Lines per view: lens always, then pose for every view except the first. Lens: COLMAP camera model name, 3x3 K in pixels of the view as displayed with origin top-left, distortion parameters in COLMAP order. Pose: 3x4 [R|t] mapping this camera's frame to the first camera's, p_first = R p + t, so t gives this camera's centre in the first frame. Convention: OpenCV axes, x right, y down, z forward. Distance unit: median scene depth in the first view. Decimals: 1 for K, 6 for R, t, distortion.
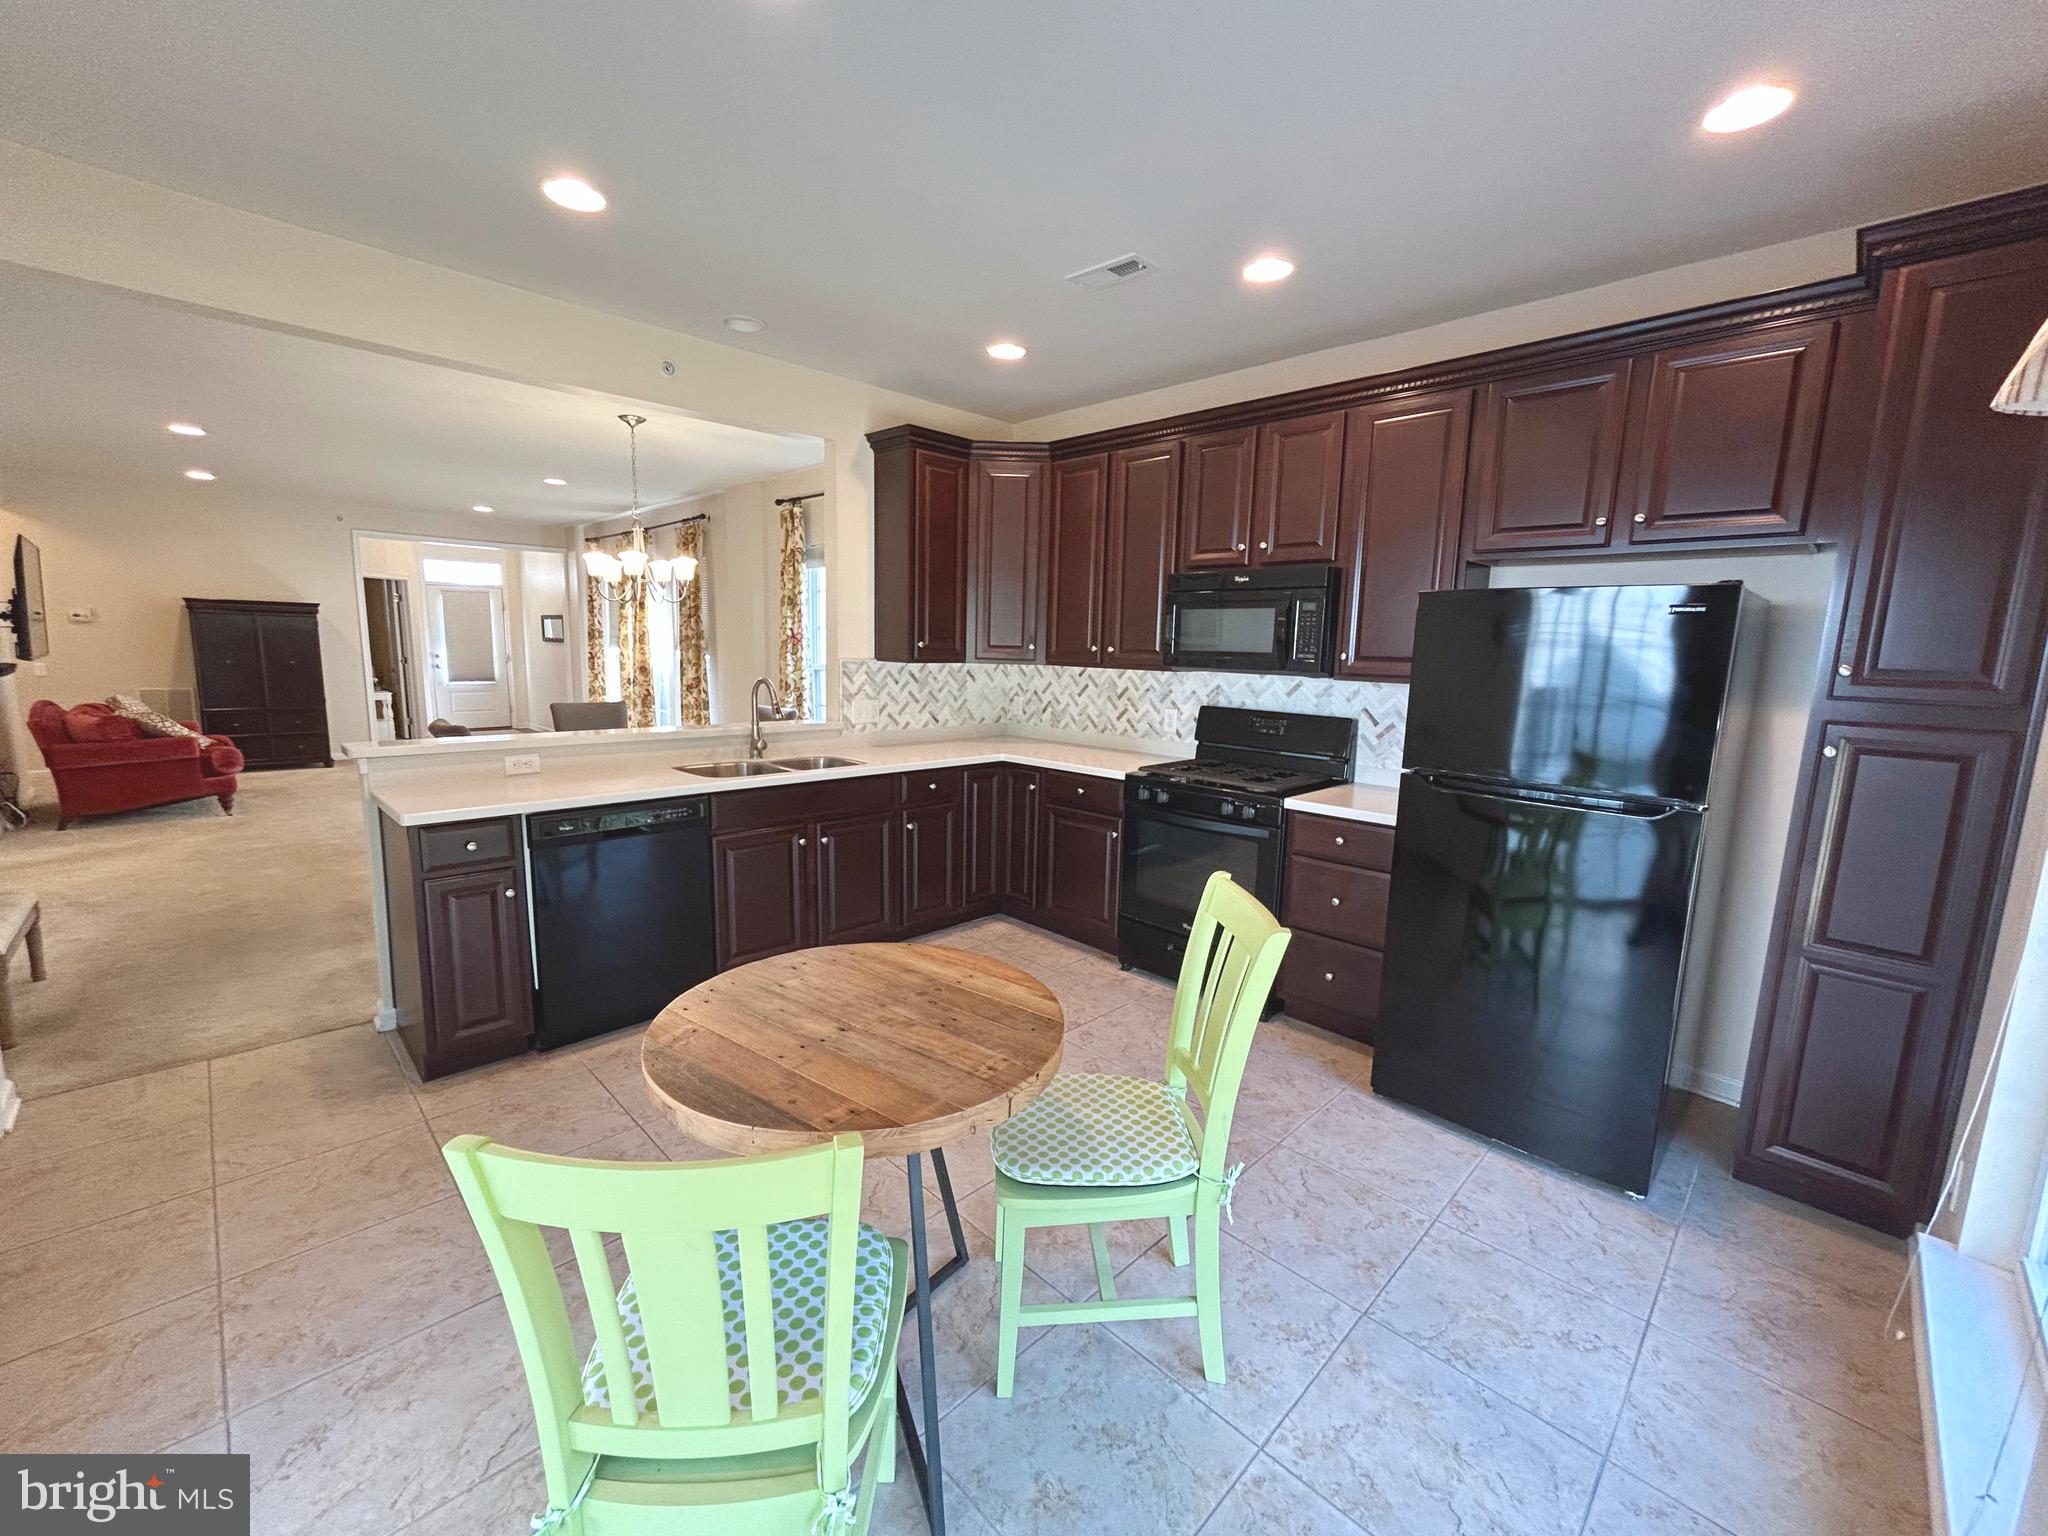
lens RADIAL K [[831.0, 0, 1025.4], [0, 831.0, 772.8], [0, 0, 1]] dist [0.010024, 0.001126]
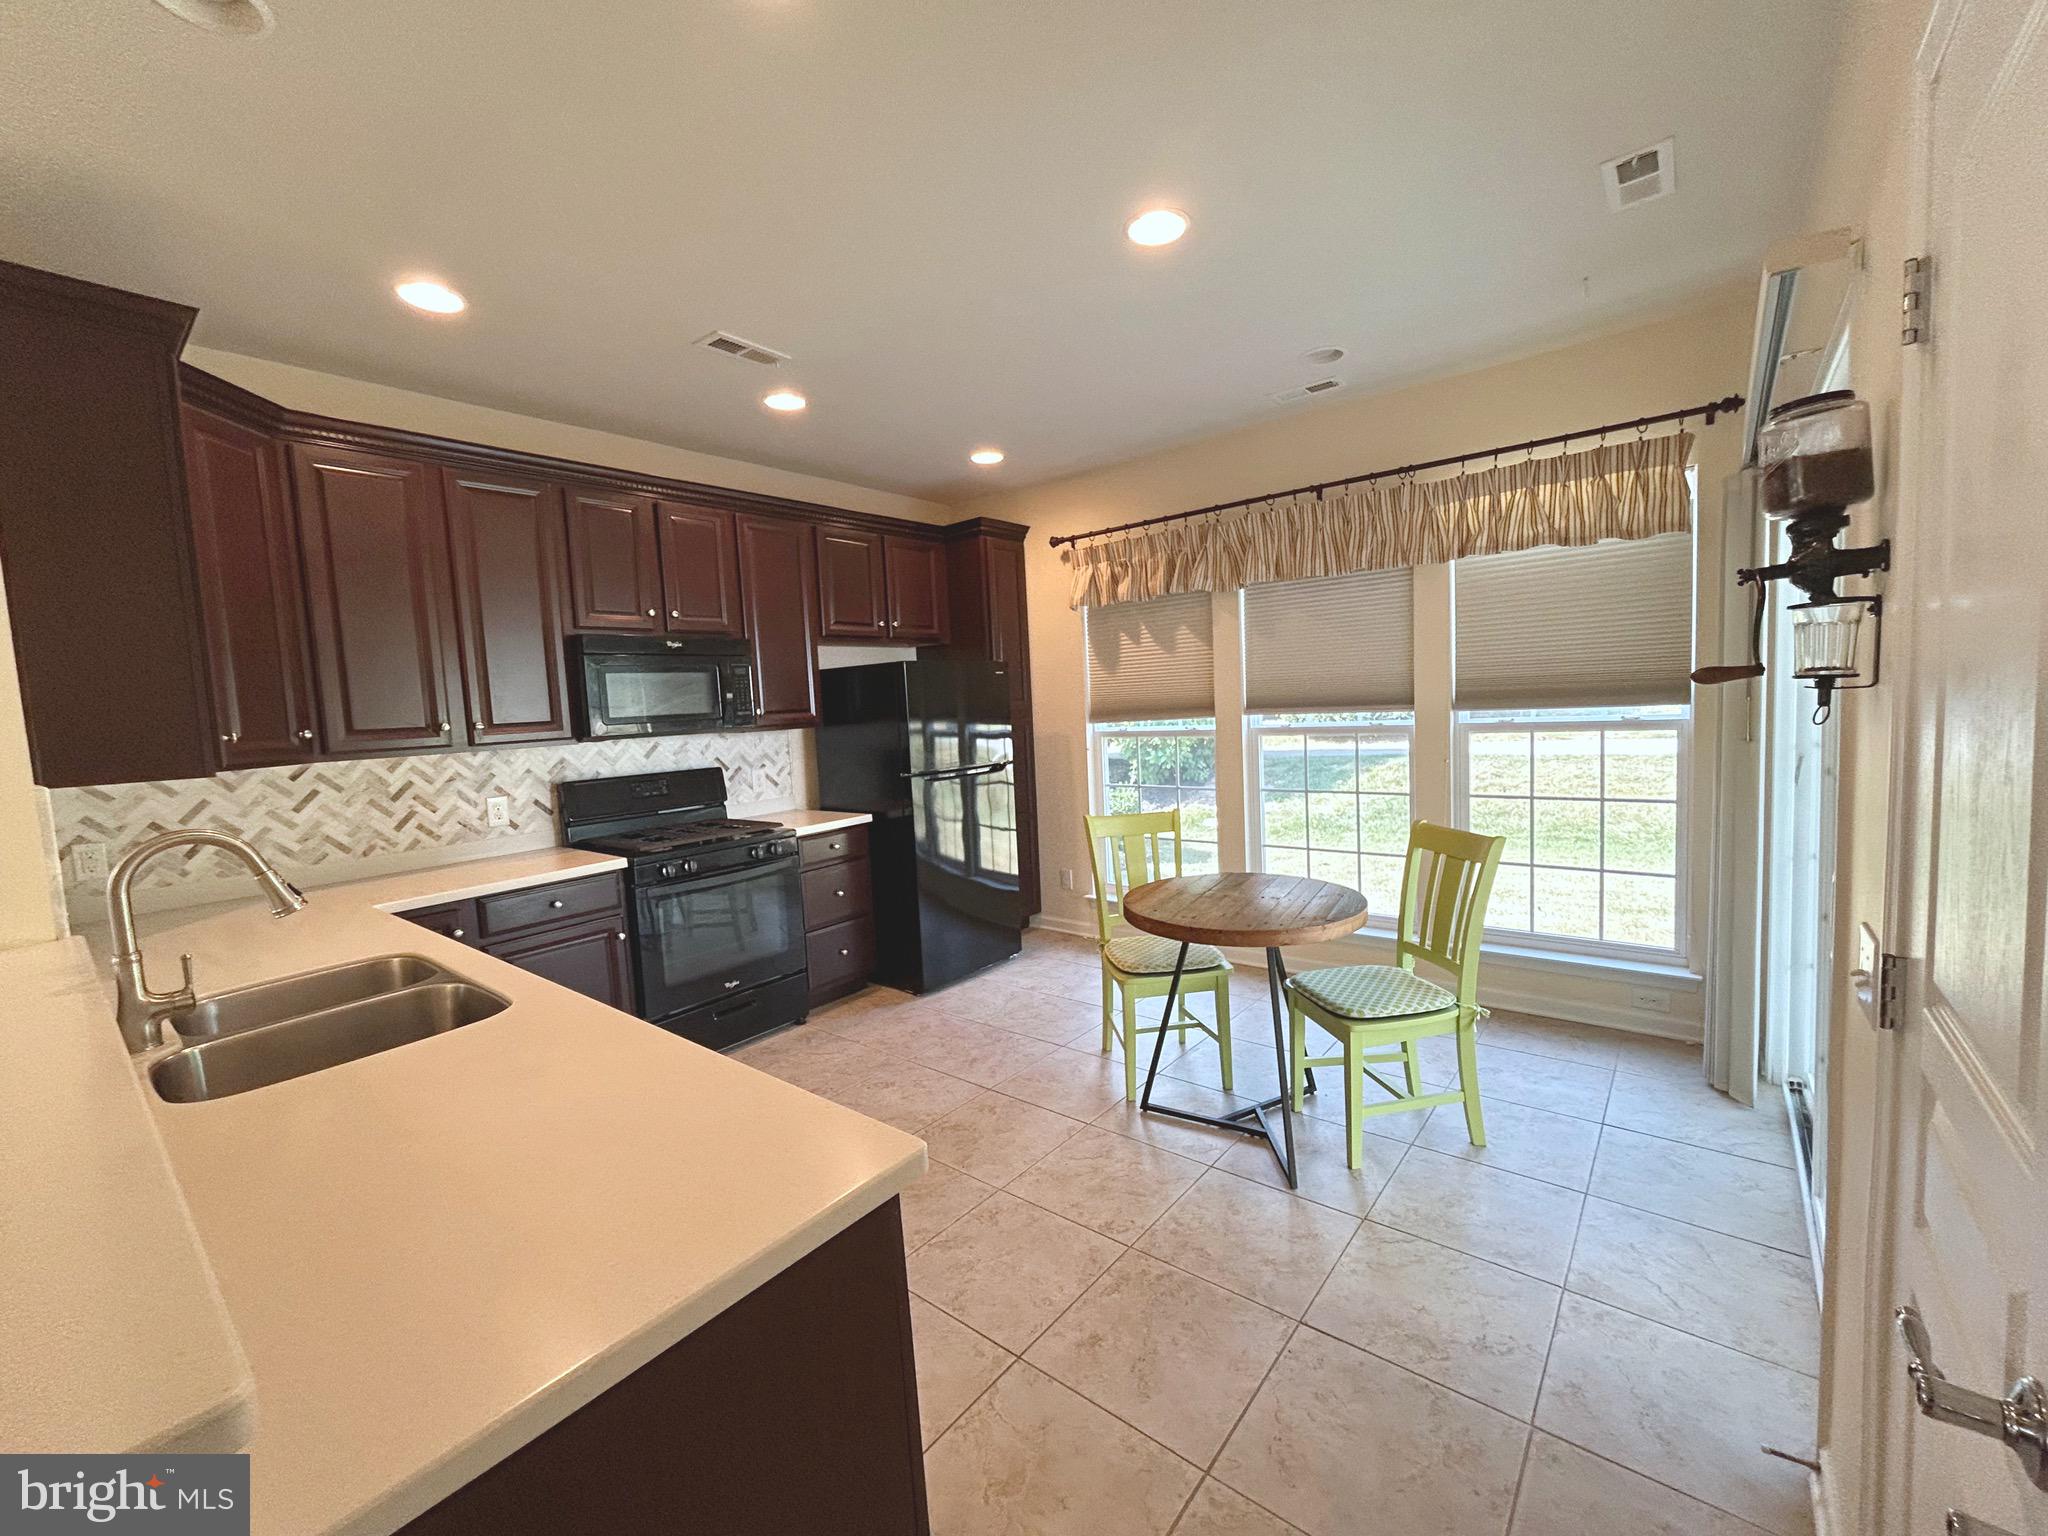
lens RADIAL K [[831.0, 0, 1028.1], [0, 831.0, 768.7], [0, 0, 1]] dist [0.010024, 0.001126]
pose [[-0.084341, -0.096364, 0.991766, -0.660428], [0.215468, 0.970000, 0.112573, -0.082435], [-0.972862, 0.223188, -0.061048, 0.536788]]
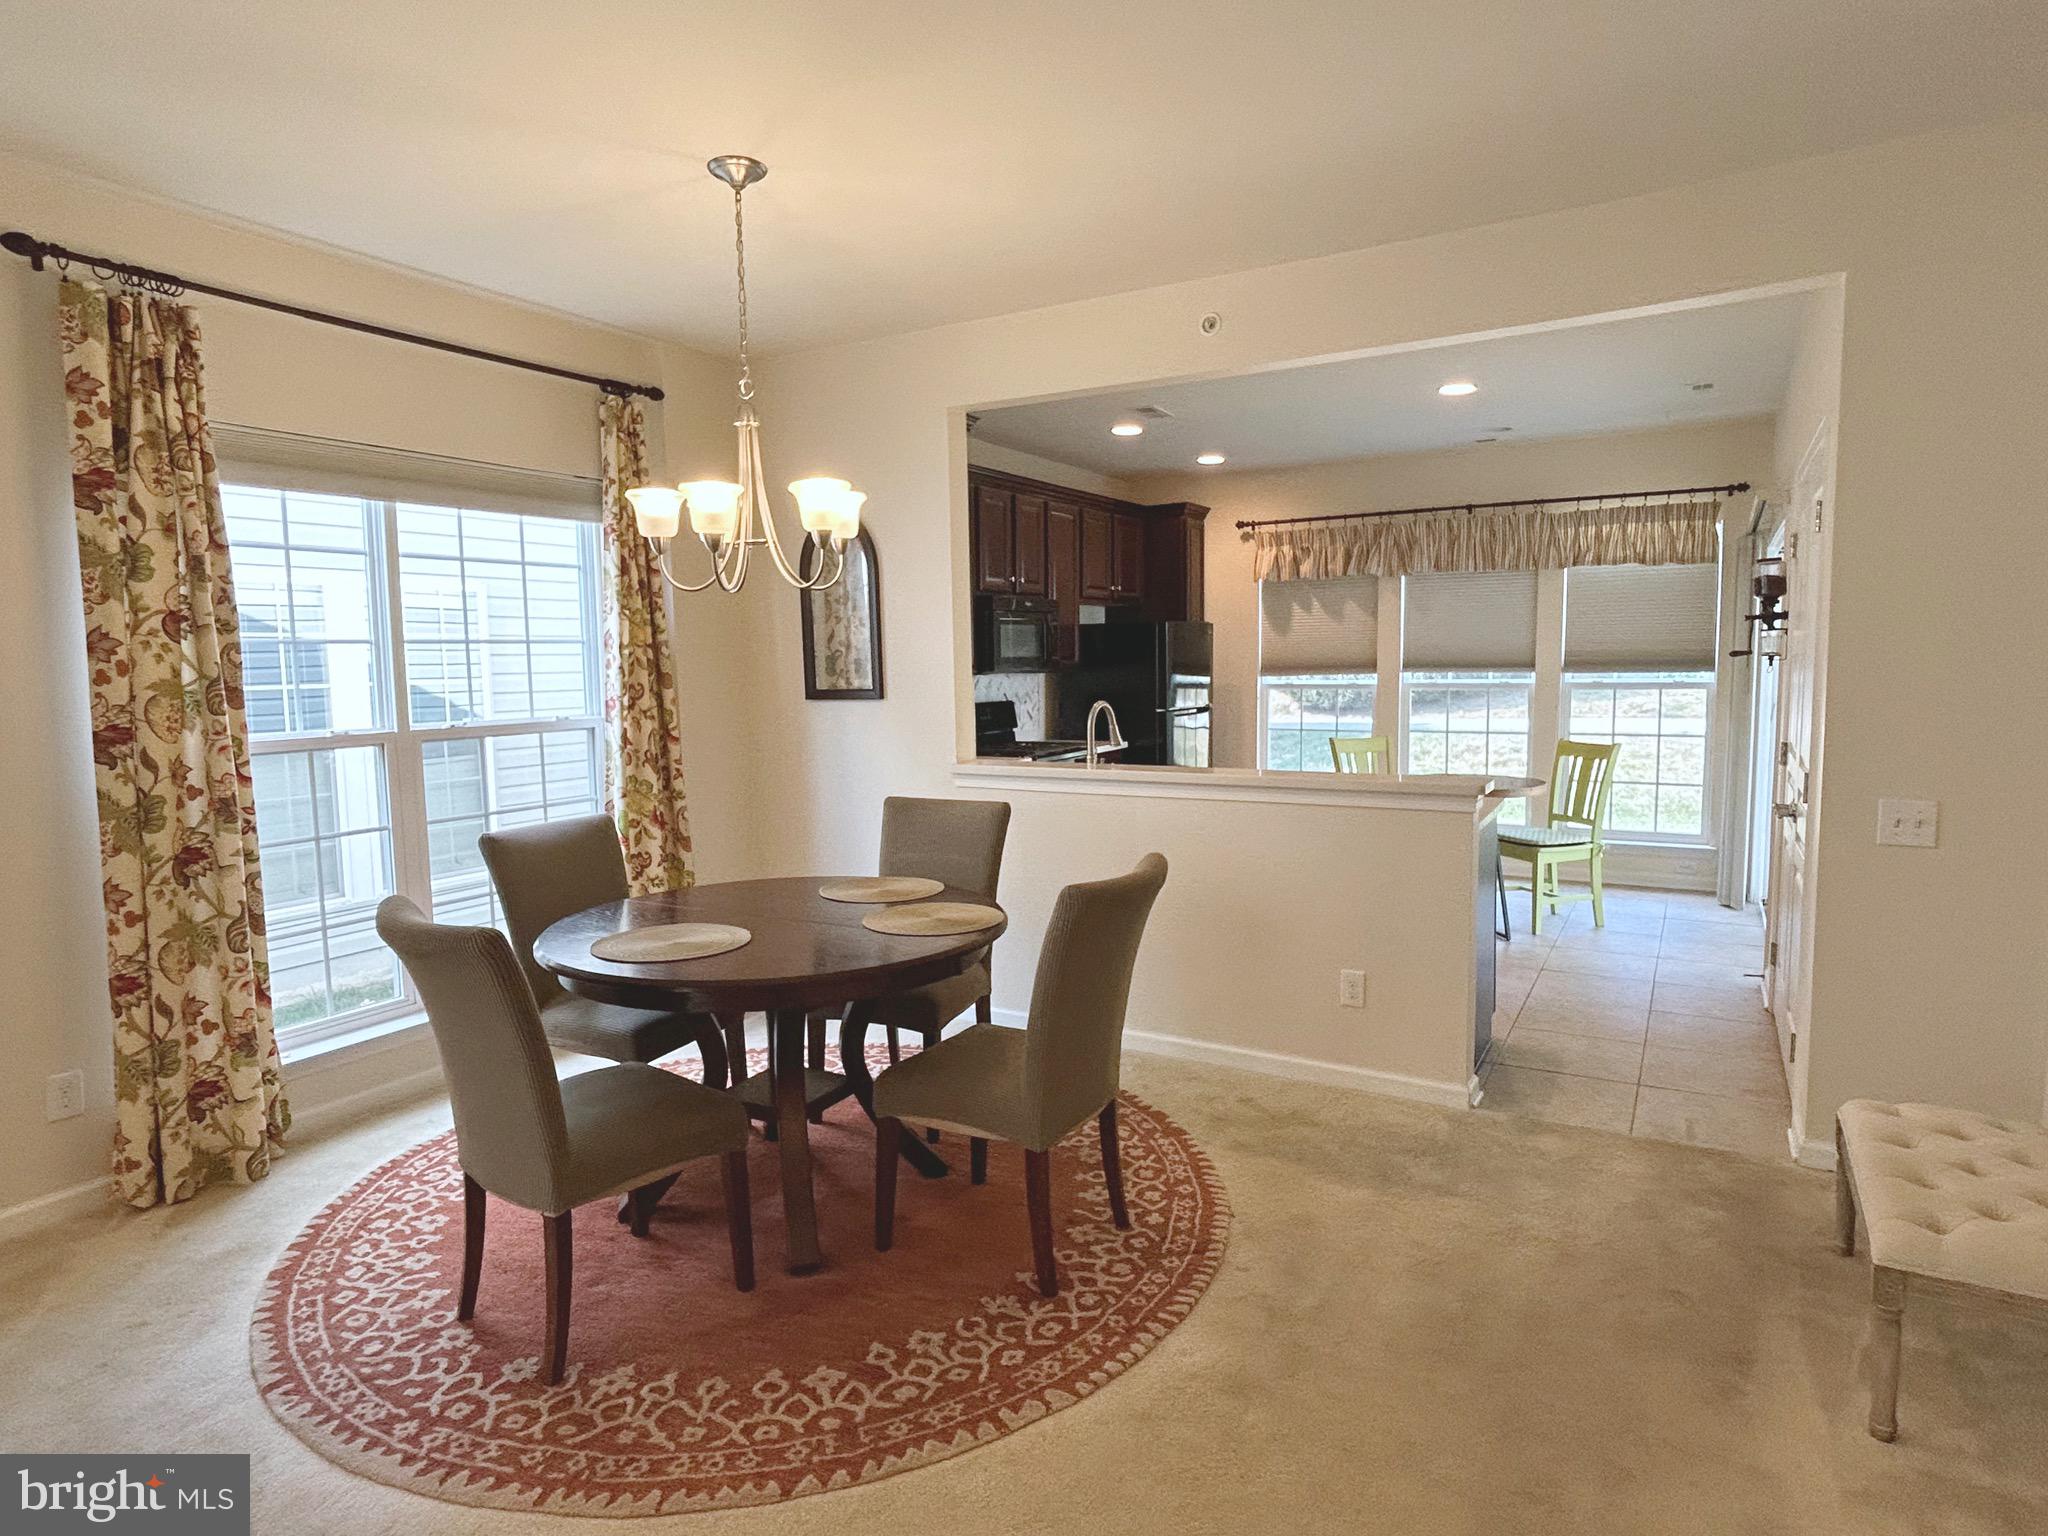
lens RADIAL K [[1149.8, 0, 1023.8], [0, 1149.8, 768.3], [0, 0, 1]] dist [0.001414, -0.002678]
pose [[-0.226993, -0.110299, 0.967630, -1.014998], [0.175309, 0.972709, 0.152003, -0.151750], [-0.957988, 0.204138, -0.201462, 0.885556]]
